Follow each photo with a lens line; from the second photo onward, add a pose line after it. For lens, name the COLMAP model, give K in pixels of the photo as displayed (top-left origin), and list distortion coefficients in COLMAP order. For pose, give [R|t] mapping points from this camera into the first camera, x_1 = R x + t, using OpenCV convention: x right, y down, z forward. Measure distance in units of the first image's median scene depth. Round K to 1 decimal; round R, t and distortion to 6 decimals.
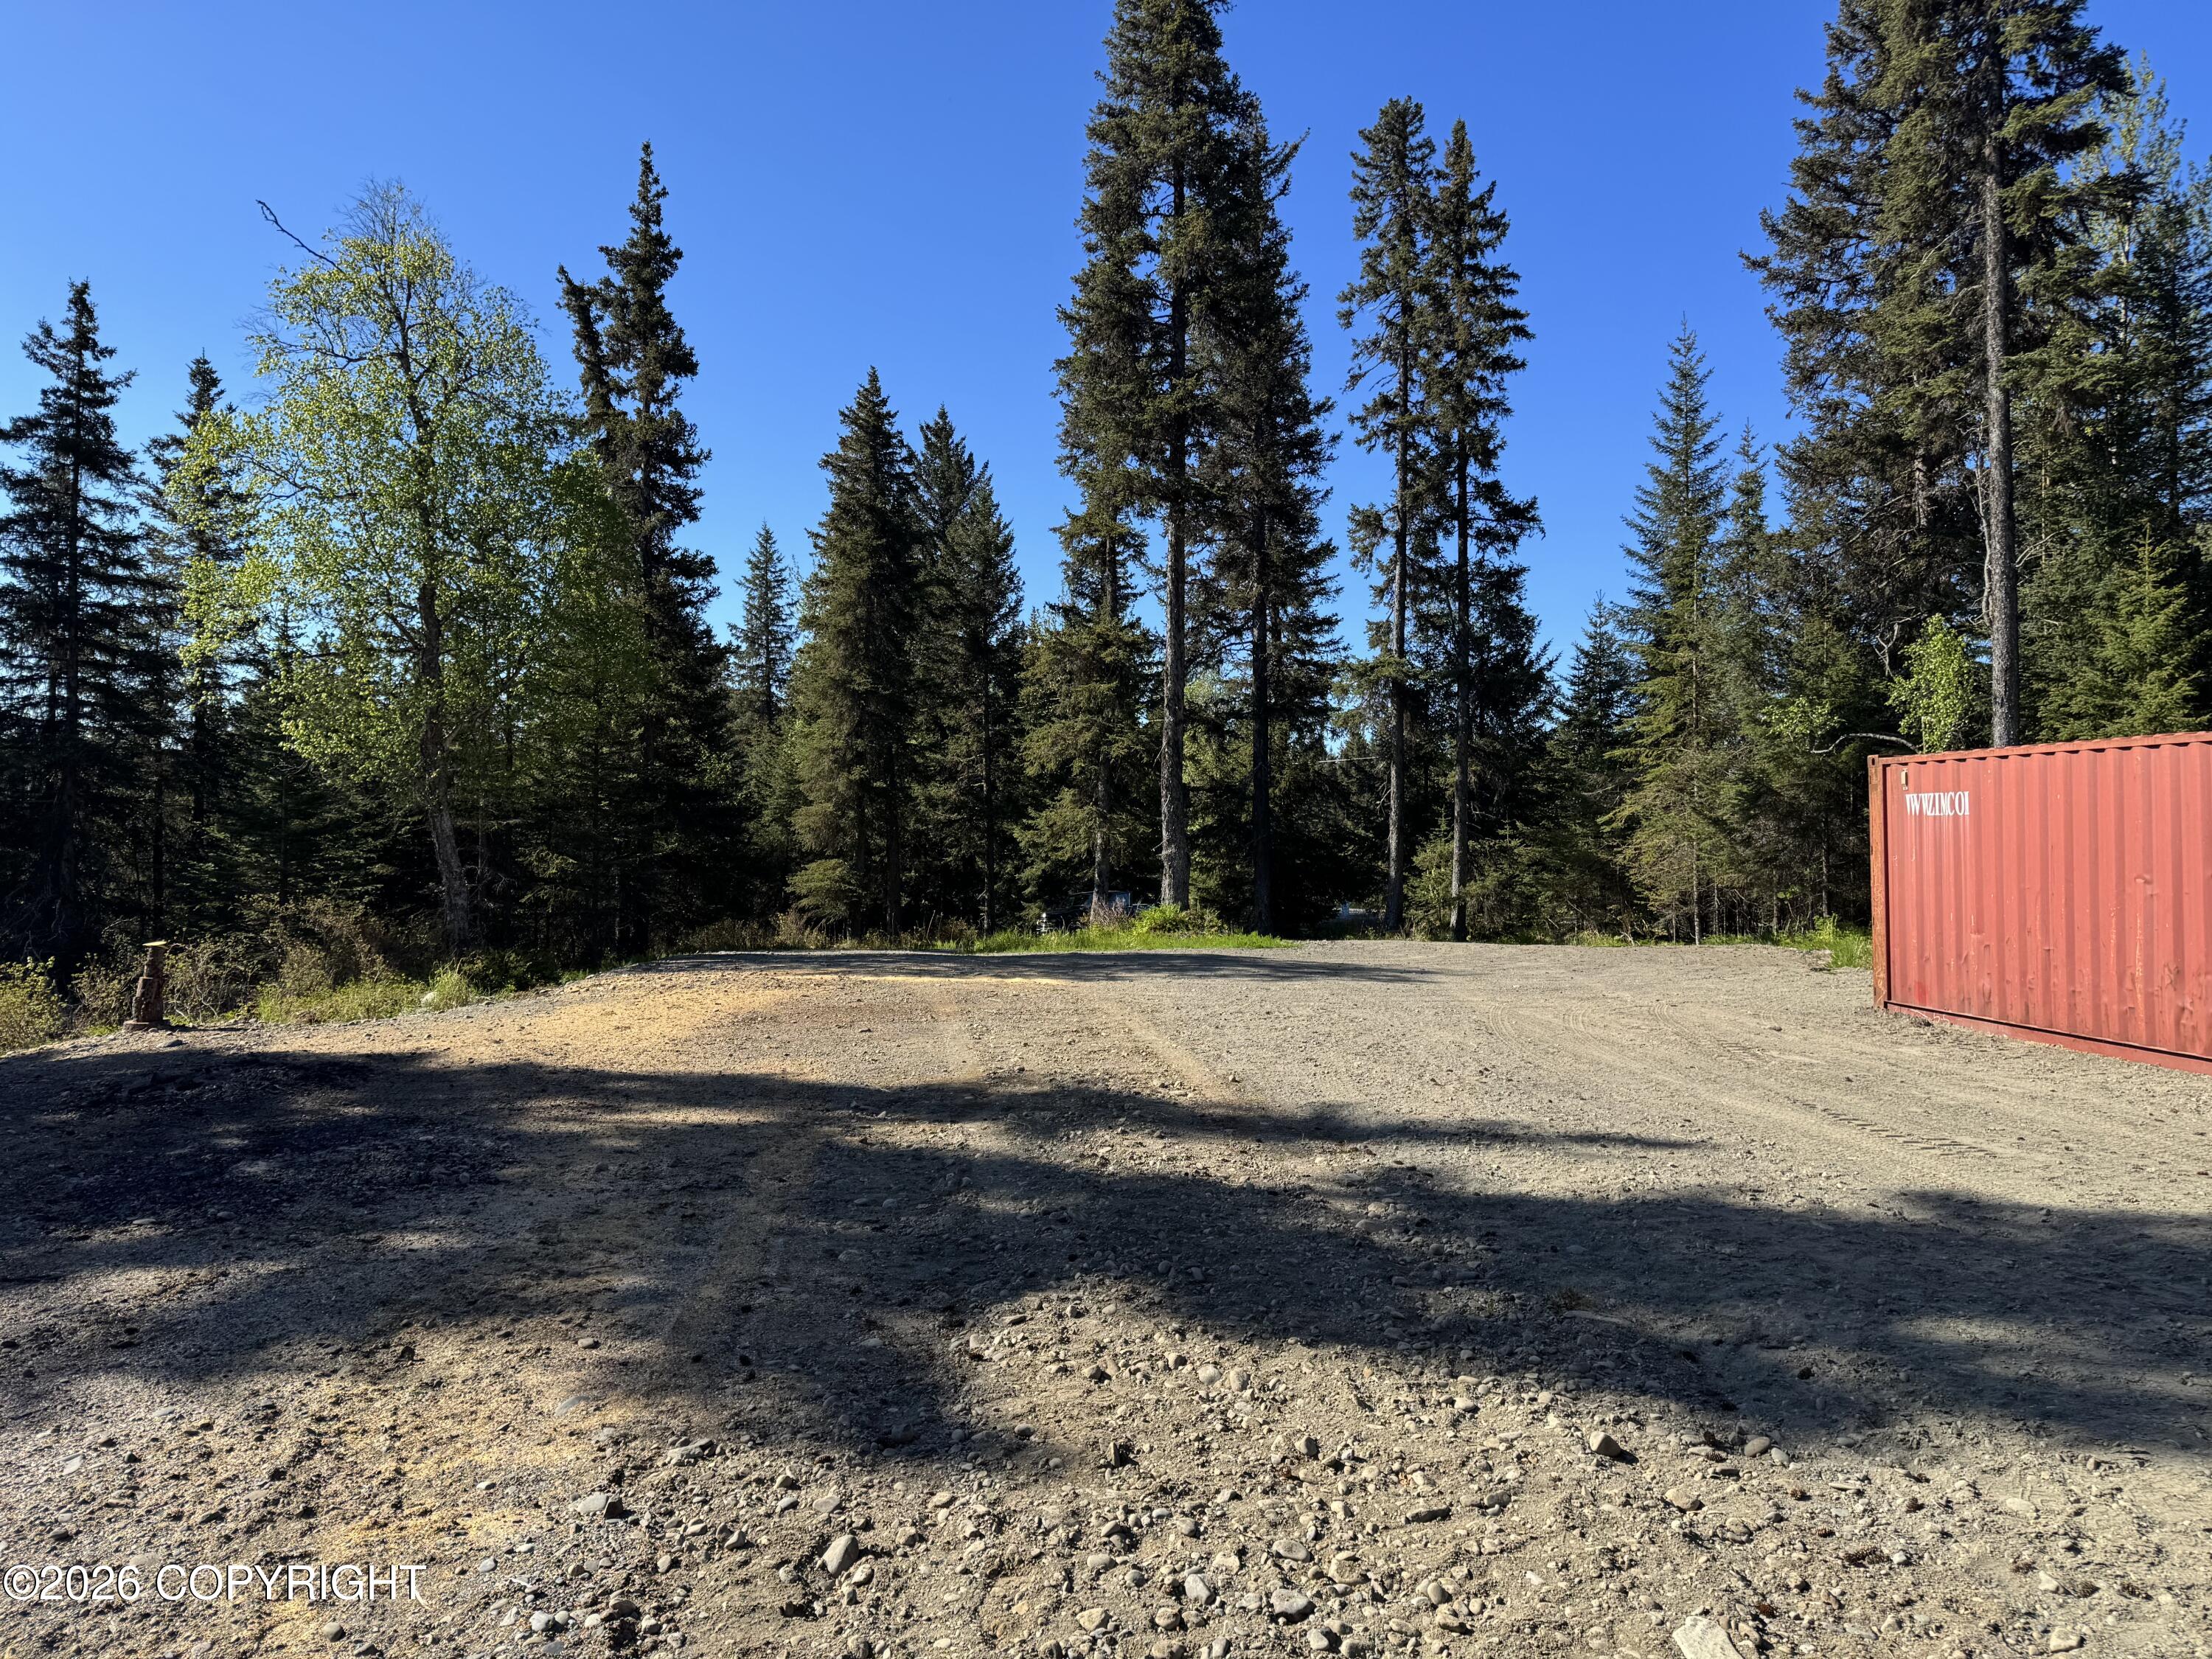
lens RADIAL K [[1513.4, 0, 1086.7], [0, 1513.4, 833.6], [0, 0, 1]] dist [0.080789, -0.053398]
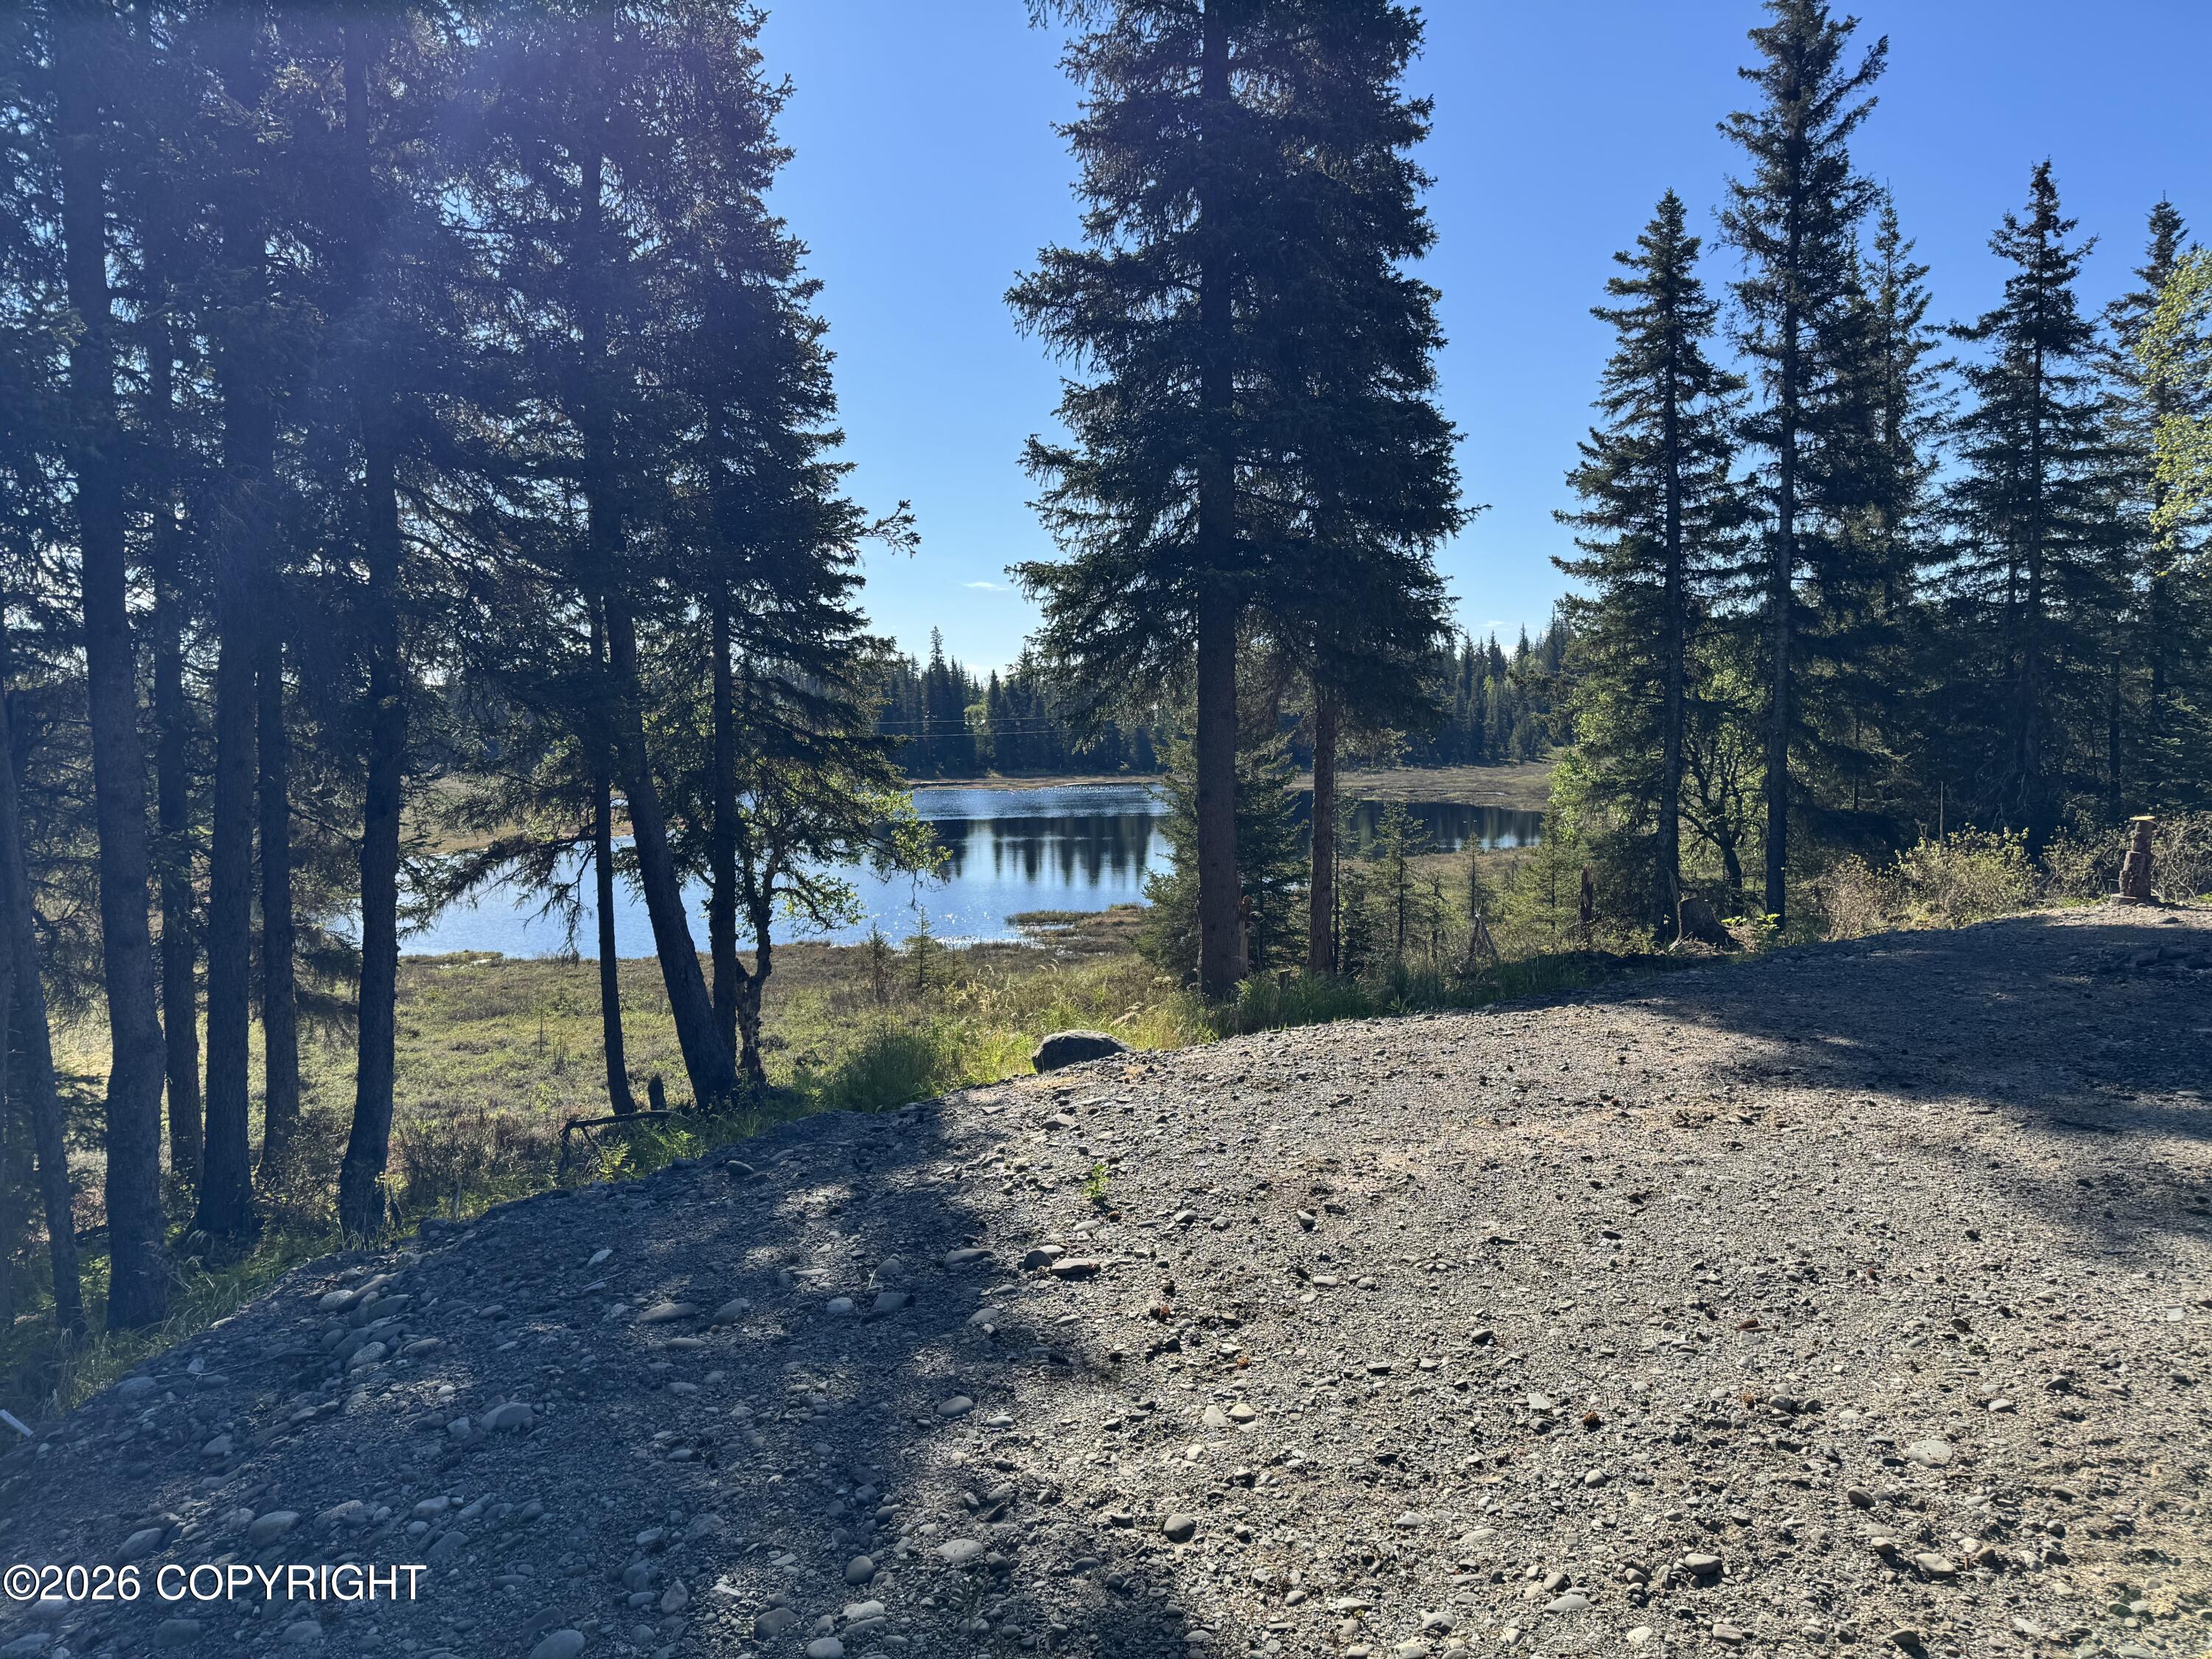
lens RADIAL K [[1513.4, 0, 1086.7], [0, 1513.4, 833.6], [0, 0, 1]] dist [0.080789, -0.053398]
pose [[0.510803, 0.035955, -0.858945, -0.084861], [0.021002, 0.998305, 0.054279, 0.011742], [0.859441, -0.045766, 0.509182, -0.066314]]
